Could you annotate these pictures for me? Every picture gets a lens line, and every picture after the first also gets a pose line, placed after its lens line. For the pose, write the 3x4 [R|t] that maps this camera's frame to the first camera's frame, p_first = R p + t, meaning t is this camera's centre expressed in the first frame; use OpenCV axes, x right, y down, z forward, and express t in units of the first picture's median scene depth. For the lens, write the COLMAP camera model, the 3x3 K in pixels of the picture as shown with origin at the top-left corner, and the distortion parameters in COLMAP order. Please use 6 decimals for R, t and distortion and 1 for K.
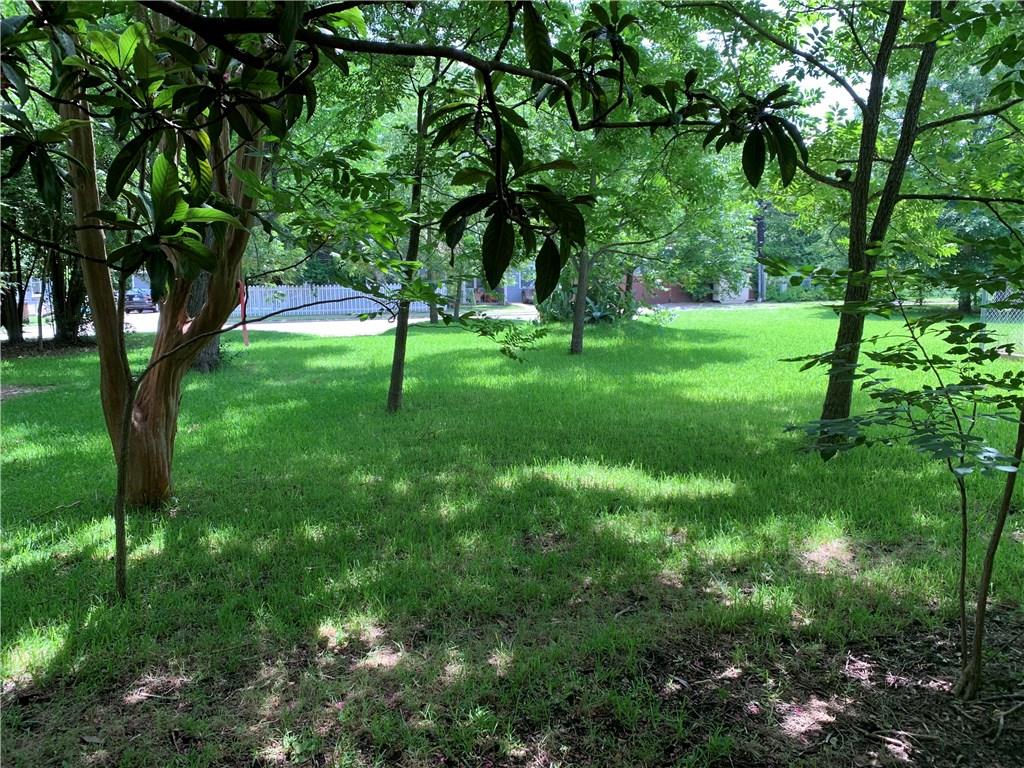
lens RADIAL K [[799.1, 0, 512.0], [0, 799.1, 384.0], [0, 0, 1]] dist [0.034542, -0.010696]
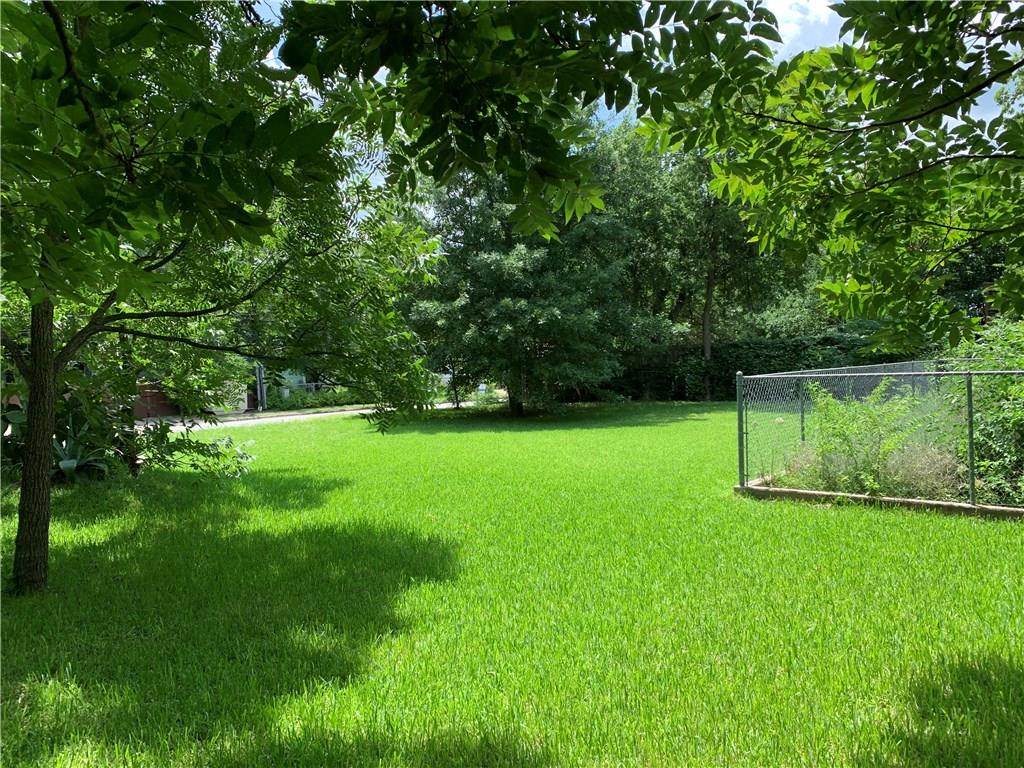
lens RADIAL K [[799.1, 0, 512.0], [0, 799.1, 384.0], [0, 0, 1]] dist [0.034542, -0.010696]
pose [[0.808406, -0.044547, 0.586938, 0.025434], [0.120916, 0.988435, -0.091522, -0.048810], [-0.576072, 0.144957, 0.804443, 0.328234]]
